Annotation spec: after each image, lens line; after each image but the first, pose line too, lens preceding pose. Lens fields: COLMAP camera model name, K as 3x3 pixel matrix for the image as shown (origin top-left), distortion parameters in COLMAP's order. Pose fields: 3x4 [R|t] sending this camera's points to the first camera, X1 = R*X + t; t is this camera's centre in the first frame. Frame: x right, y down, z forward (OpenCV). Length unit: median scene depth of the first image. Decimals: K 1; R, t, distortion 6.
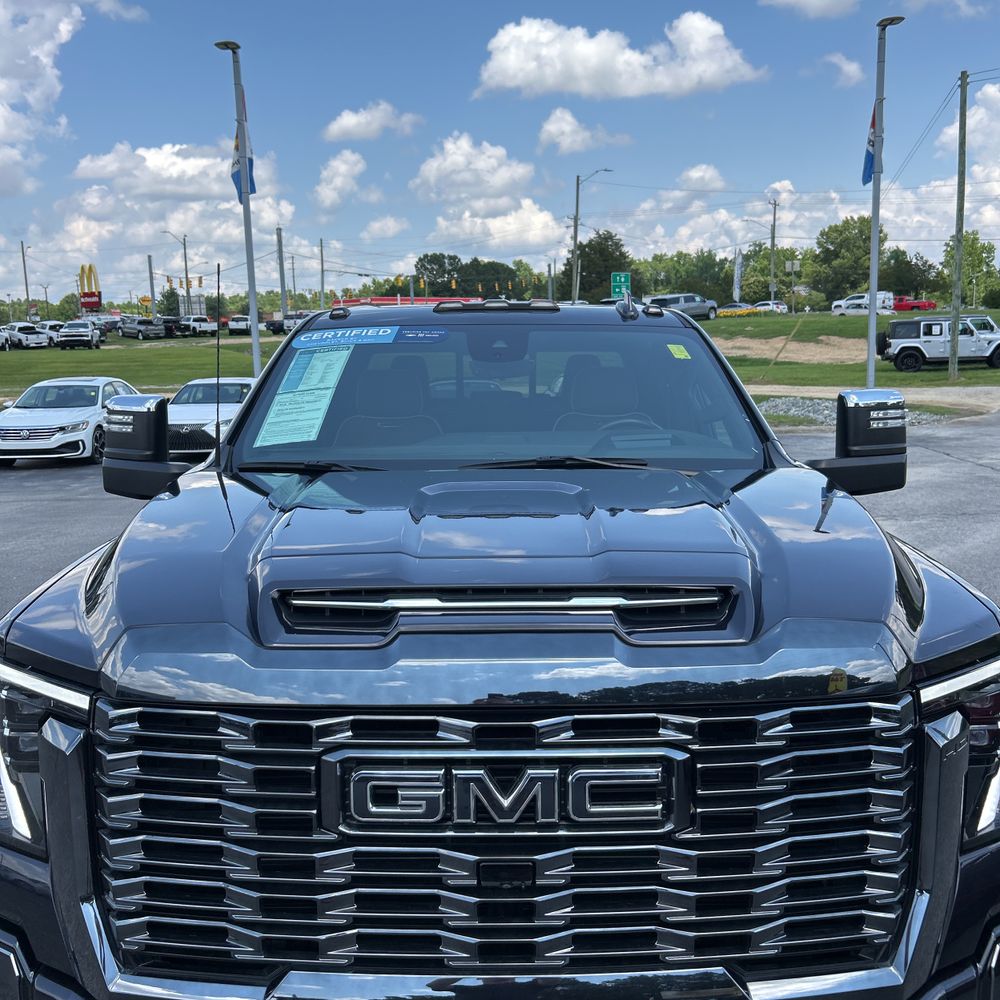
lens RADIAL K [[1031.5, 0, 505.0], [0, 1031.5, 493.9], [0, 0, 1]] dist [0.017909, -0.004519]
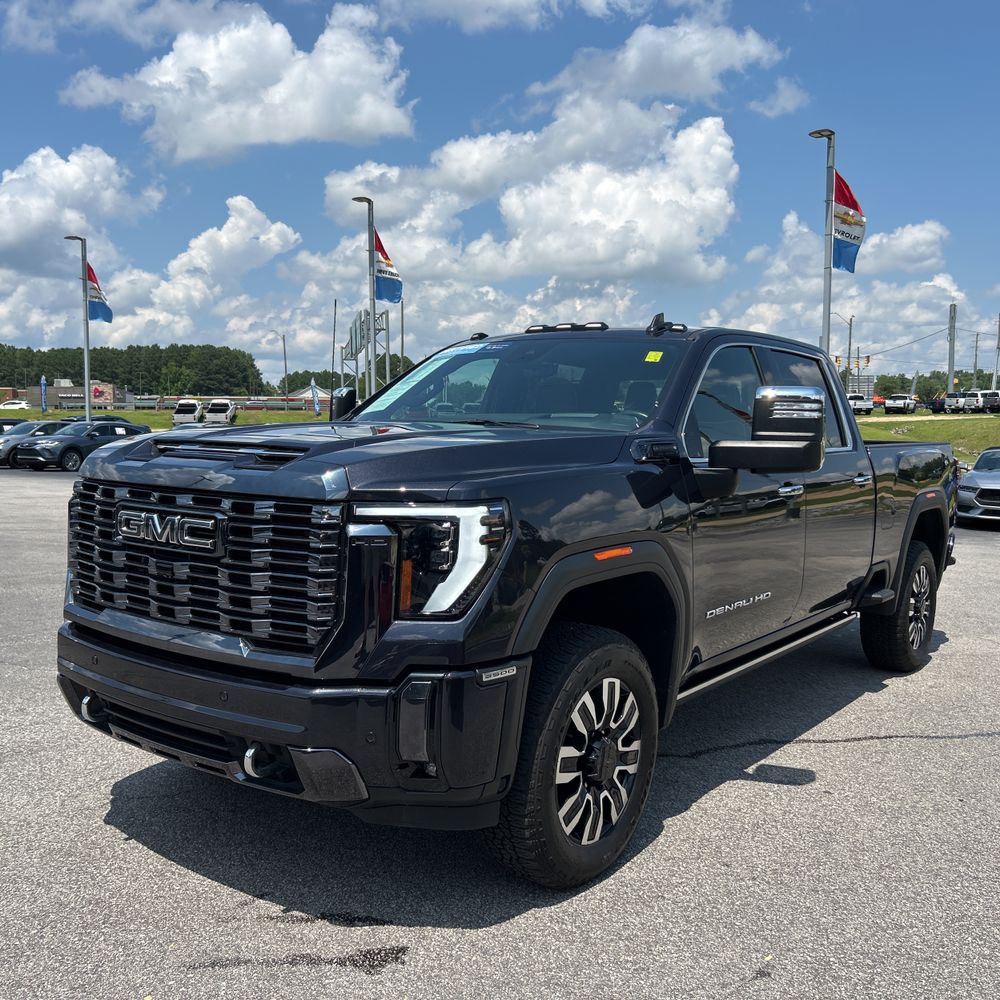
lens RADIAL K [[1031.5, 0, 500.0], [0, 1031.5, 500.0], [0, 0, 1]] dist [0.011892, 0.010283]
pose [[0.803454, 0.072491, -0.590937, 0.075770], [-0.114032, 0.992921, -0.033237, 0.009847], [0.584345, 0.094090, 0.806032, -0.011549]]
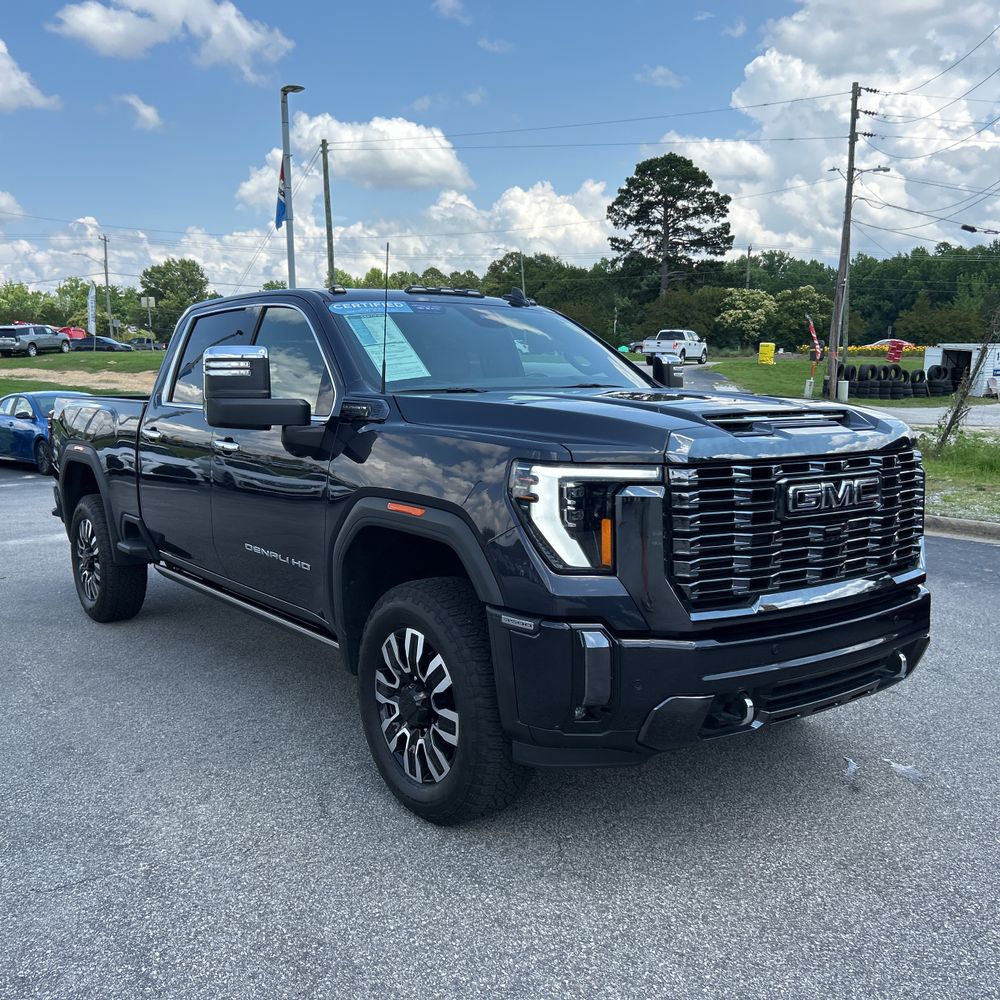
lens RADIAL K [[1031.5, 0, 500.0], [0, 1031.5, 500.0], [0, 0, 1]] dist [0.011892, 0.010283]
pose [[0.809847, -0.058449, 0.583723, -0.079547], [0.077416, 0.996970, -0.007577, 0.011417], [-0.581511, 0.051325, 0.811918, -0.015267]]
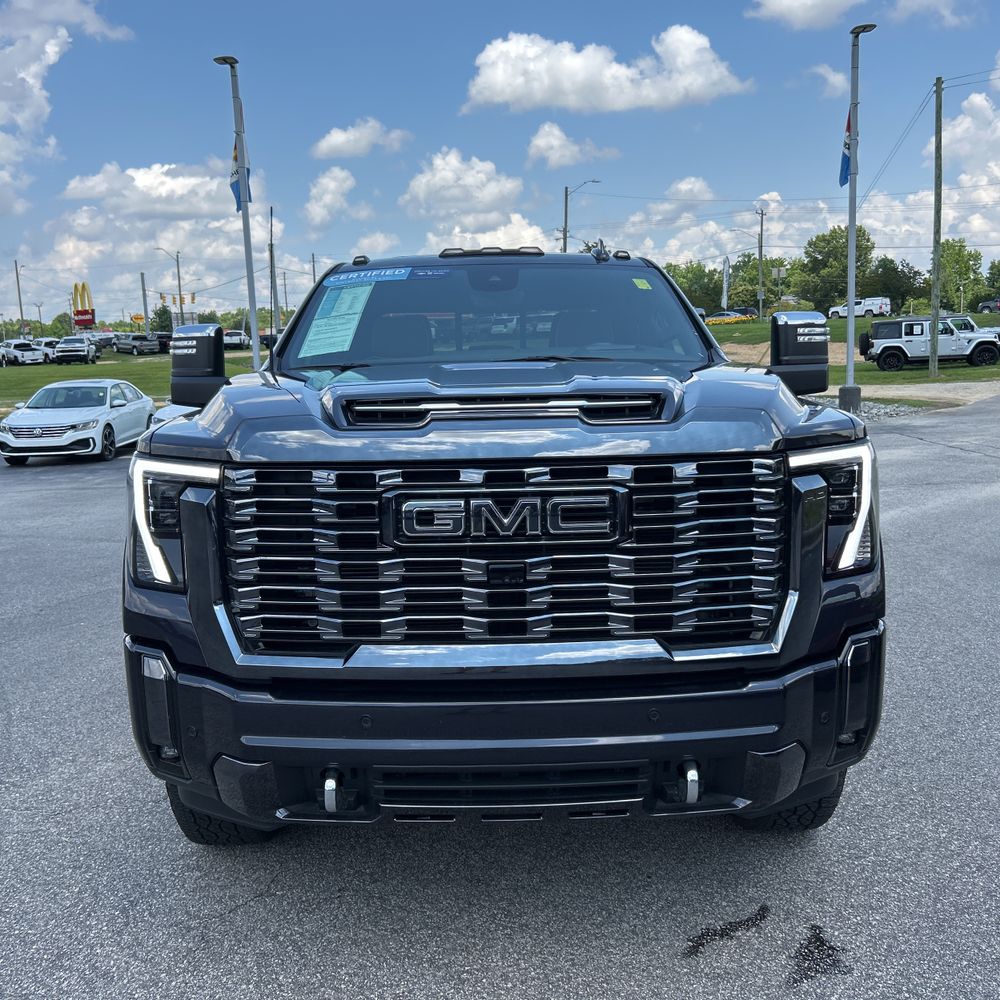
lens RADIAL K [[1031.5, 0, 500.0], [0, 1031.5, 500.0], [0, 0, 1]] dist [0.011892, 0.010283]
pose [[0.999911, -0.013219, 0.001749, -0.000413], [0.013232, 0.999884, -0.007551, 0.012085], [-0.001649, 0.007573, 0.999970, -0.021154]]
